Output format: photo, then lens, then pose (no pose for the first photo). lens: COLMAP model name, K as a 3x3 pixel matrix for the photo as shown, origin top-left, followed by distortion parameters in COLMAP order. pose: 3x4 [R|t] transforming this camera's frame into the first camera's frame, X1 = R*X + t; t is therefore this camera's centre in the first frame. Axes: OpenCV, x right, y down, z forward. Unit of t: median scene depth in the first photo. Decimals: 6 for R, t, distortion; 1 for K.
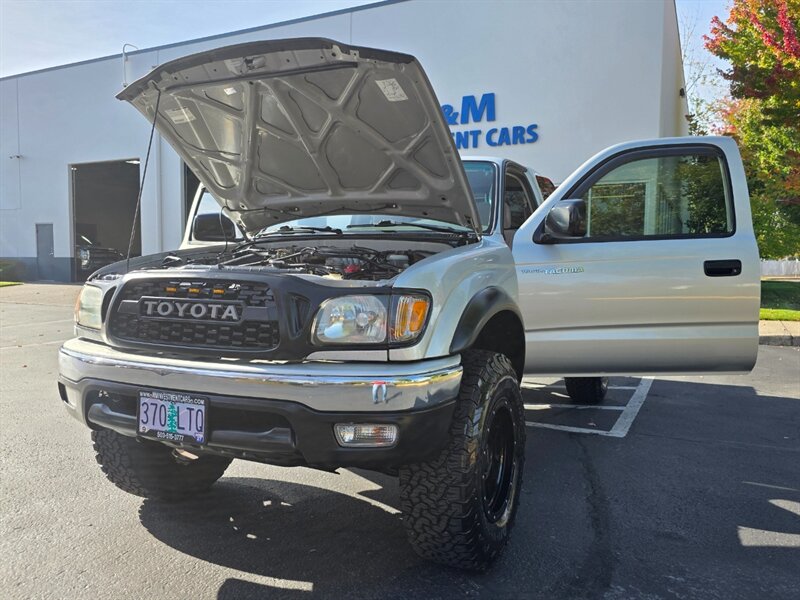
lens RADIAL K [[619.9, 0, 405.9], [0, 619.9, 304.8], [0, 0, 1]] dist [0.034294, -0.014304]
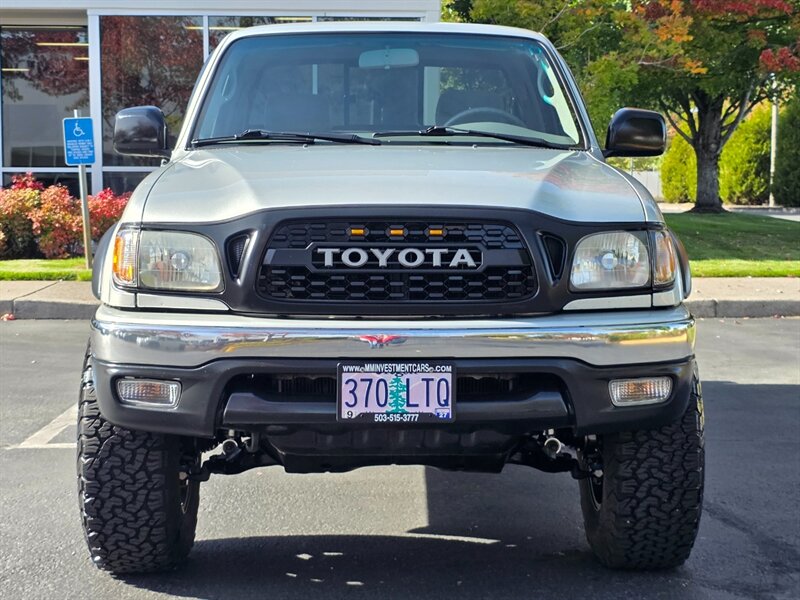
lens RADIAL K [[1509.6, 0, 414.3], [0, 1509.6, 300.4], [0, 0, 1]] dist [0.152425, 0.000000]
pose [[0.896380, -0.041395, 0.441349, -1.164158], [0.033733, 0.999113, 0.025197, 0.015299], [-0.442001, -0.007698, 0.896982, -0.702383]]
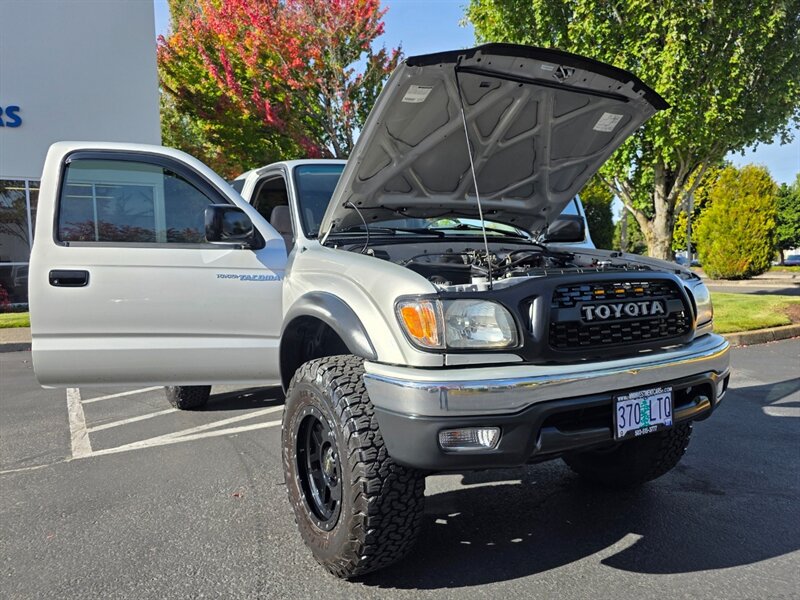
lens RADIAL K [[596.4, 0, 405.5], [0, 596.4, 306.2], [0, 0, 1]] dist [0.031492, -0.030767]
pose [[0.563258, -0.080926, 0.822309, -1.381374], [0.078944, 0.995910, 0.043937, -0.071271], [-0.822502, 0.040168, 0.567343, 0.734429]]
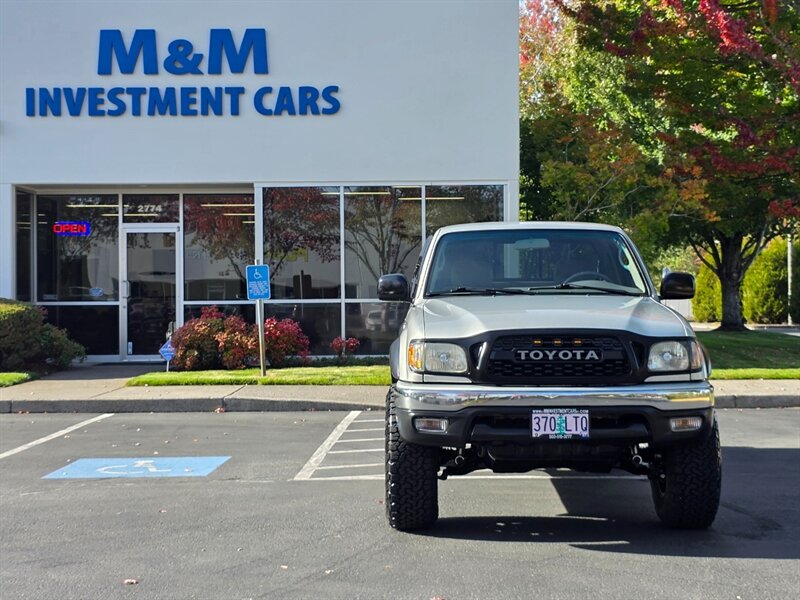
lens RADIAL K [[1368.0, 0, 407.2], [0, 1368.0, 289.5], [0, 0, 1]] dist [0.145443, 0.000000]
pose [[0.914228, -0.010463, 0.405064, -2.049252], [0.040452, 0.997029, -0.065546, 0.053690], [-0.403175, 0.076310, 0.911936, -1.931877]]
